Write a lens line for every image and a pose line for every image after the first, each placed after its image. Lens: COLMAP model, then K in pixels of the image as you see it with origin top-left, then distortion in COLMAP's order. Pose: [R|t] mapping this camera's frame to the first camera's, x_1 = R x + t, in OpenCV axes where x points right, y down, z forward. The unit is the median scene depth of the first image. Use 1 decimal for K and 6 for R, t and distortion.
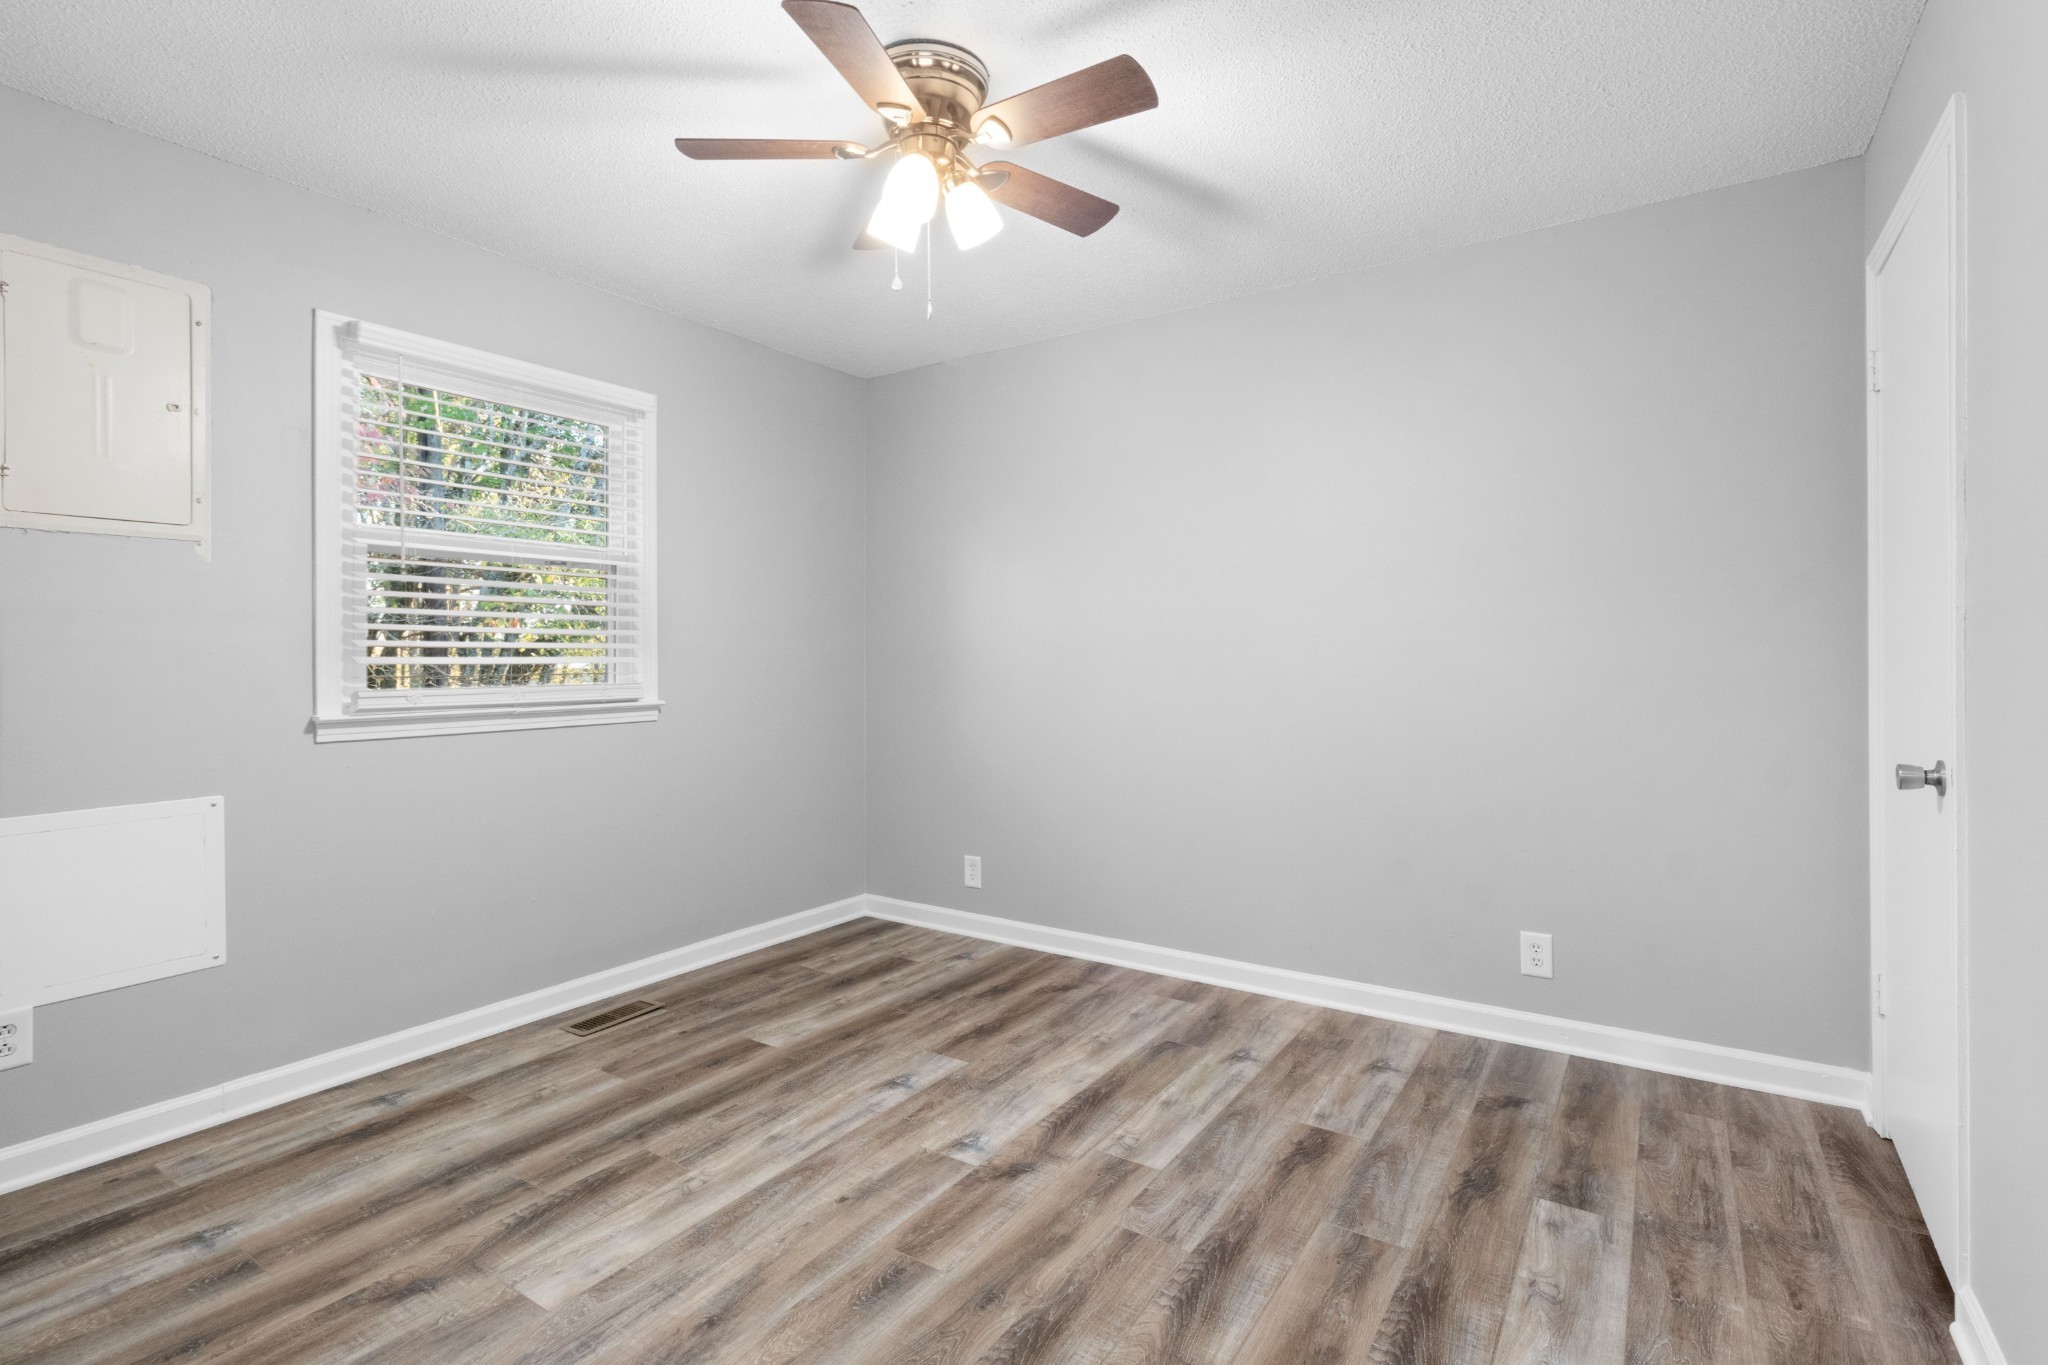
lens RADIAL K [[950.9, 0, 1043.3], [0, 950.9, 653.0], [0, 0, 1]] dist [0.000212, 0.000184]
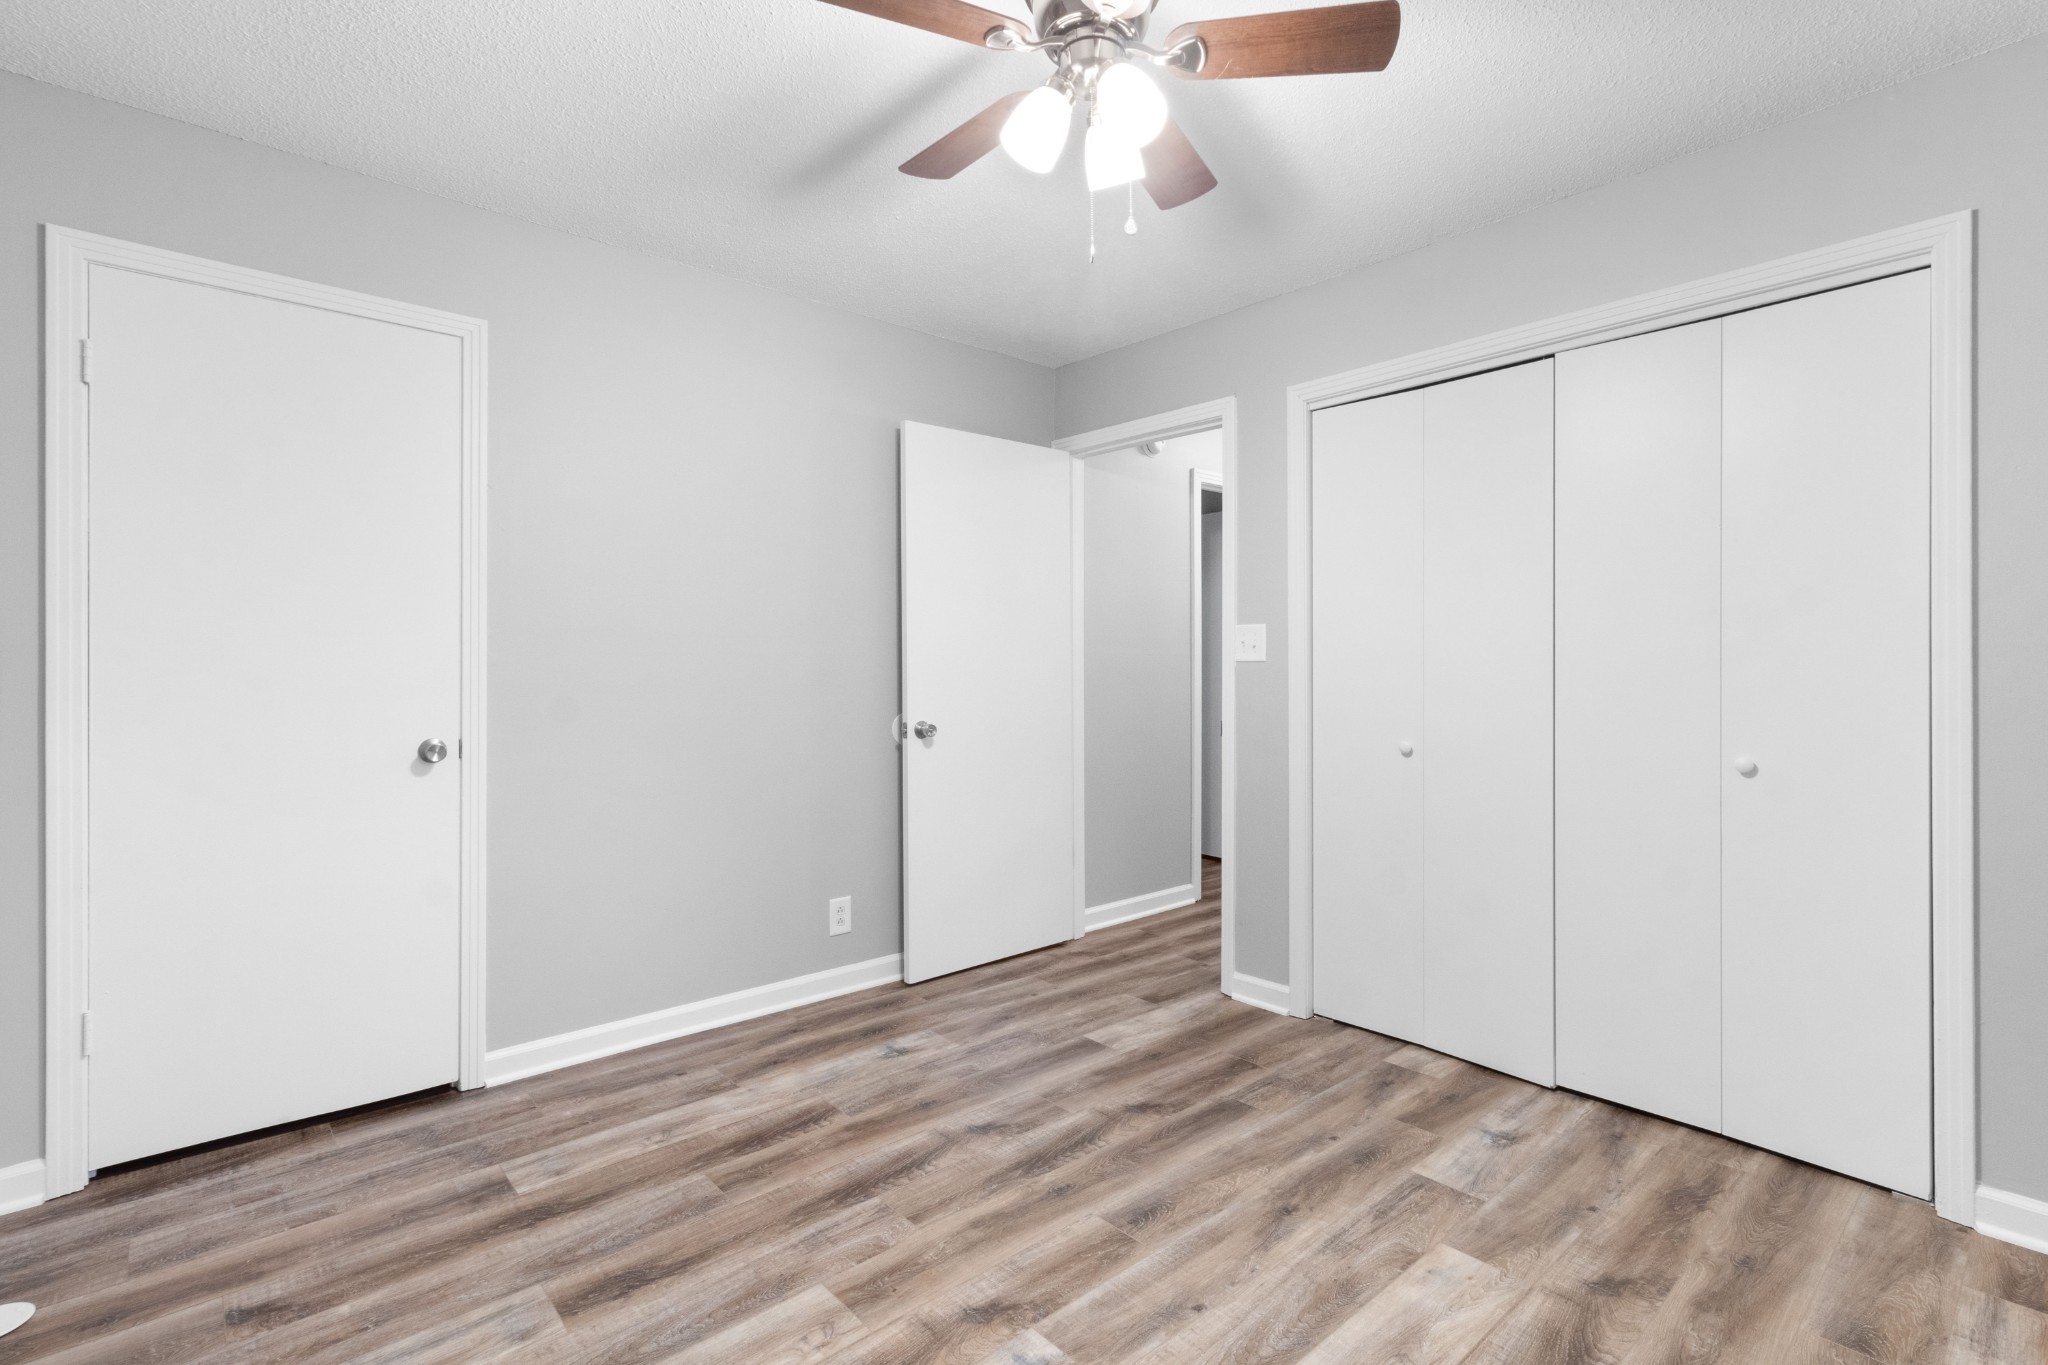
lens RADIAL K [[950.9, 0, 1043.3], [0, 950.9, 653.0], [0, 0, 1]] dist [0.000212, 0.000184]
pose [[-0.967667, 0.006676, 0.252145, -0.314685], [0.003502, 0.999909, -0.013034, 0.001580], [-0.252209, -0.011729, -0.967602, 1.987751]]
